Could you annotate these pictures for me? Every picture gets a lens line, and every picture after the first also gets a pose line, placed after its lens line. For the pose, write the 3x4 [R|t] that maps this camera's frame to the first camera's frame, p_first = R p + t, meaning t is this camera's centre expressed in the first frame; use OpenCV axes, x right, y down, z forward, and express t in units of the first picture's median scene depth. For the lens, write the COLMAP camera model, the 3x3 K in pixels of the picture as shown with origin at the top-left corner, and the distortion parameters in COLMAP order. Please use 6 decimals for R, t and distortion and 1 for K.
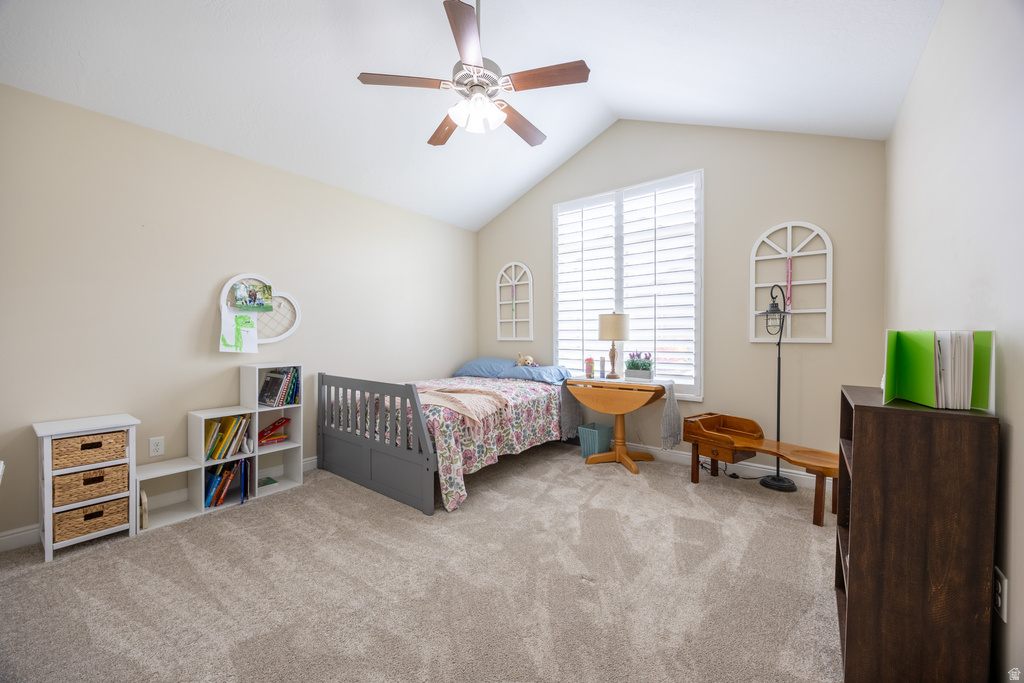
lens RADIAL K [[387.3, 0, 516.7], [0, 387.3, 339.3], [0, 0, 1]] dist [-0.004056, -0.000042]
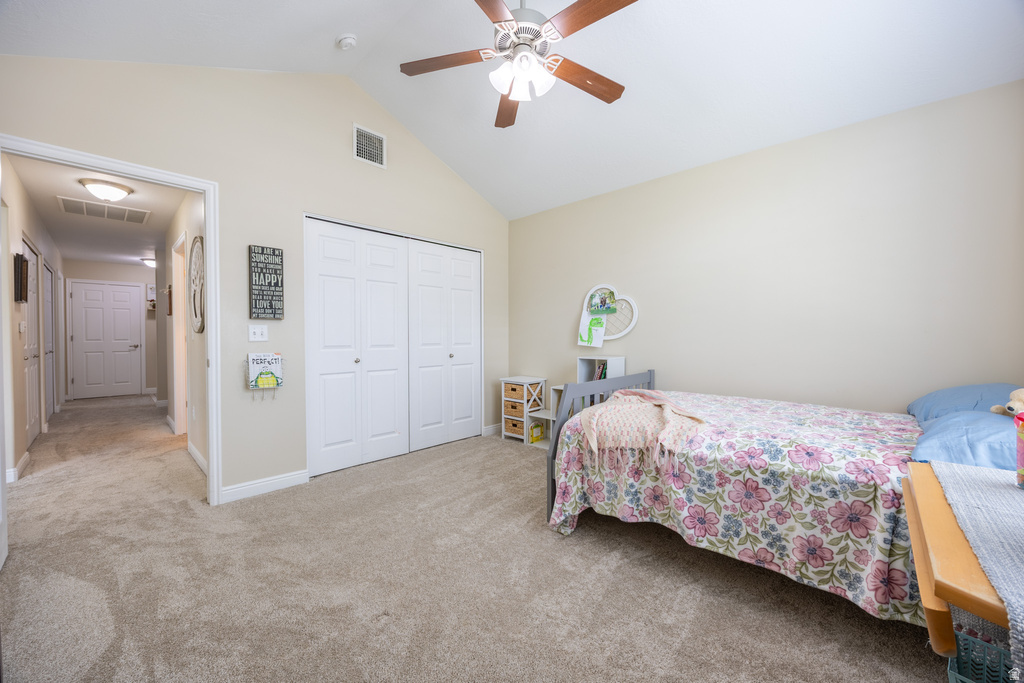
lens RADIAL K [[387.3, 0, 517.2], [0, 387.3, 341.1], [0, 0, 1]] dist [-0.004056, -0.000042]
pose [[-0.102504, 0.014281, -0.994630, 0.598761], [-0.006849, 0.999863, 0.015062, -0.000886], [0.994709, 0.008356, -0.102393, 0.845133]]
